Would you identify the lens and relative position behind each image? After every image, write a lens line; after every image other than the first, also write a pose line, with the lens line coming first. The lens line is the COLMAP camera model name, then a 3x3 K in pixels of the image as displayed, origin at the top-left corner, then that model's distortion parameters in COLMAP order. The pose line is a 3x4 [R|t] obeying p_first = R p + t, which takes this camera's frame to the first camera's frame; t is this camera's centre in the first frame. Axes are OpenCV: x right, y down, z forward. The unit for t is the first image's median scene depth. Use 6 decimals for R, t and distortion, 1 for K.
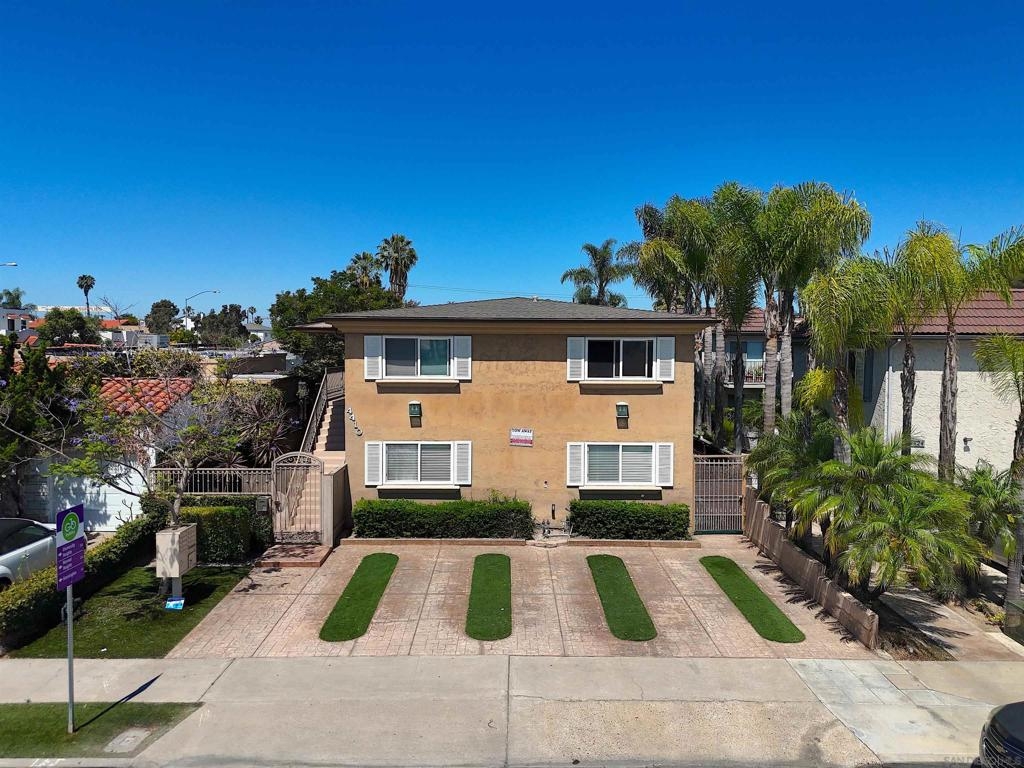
lens RADIAL K [[731.9, 0, 513.1], [0, 731.9, 392.1], [0, 0, 1]] dist [0.057089, -0.006199]
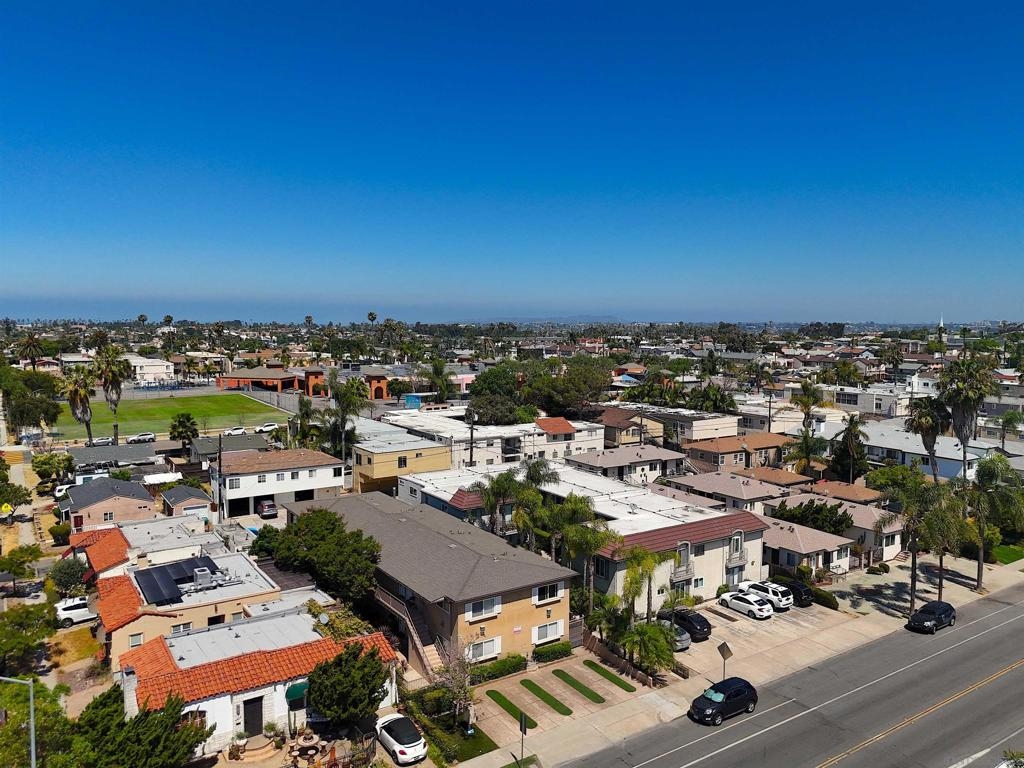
lens RADIAL K [[731.9, 0, 519.9], [0, 731.9, 391.5], [0, 0, 1]] dist [0.057089, -0.006199]
pose [[0.823212, -0.050755, 0.565461, -1.425543], [0.028257, 0.998424, 0.048481, -0.915861], [-0.567030, -0.023932, 0.823349, -1.144890]]
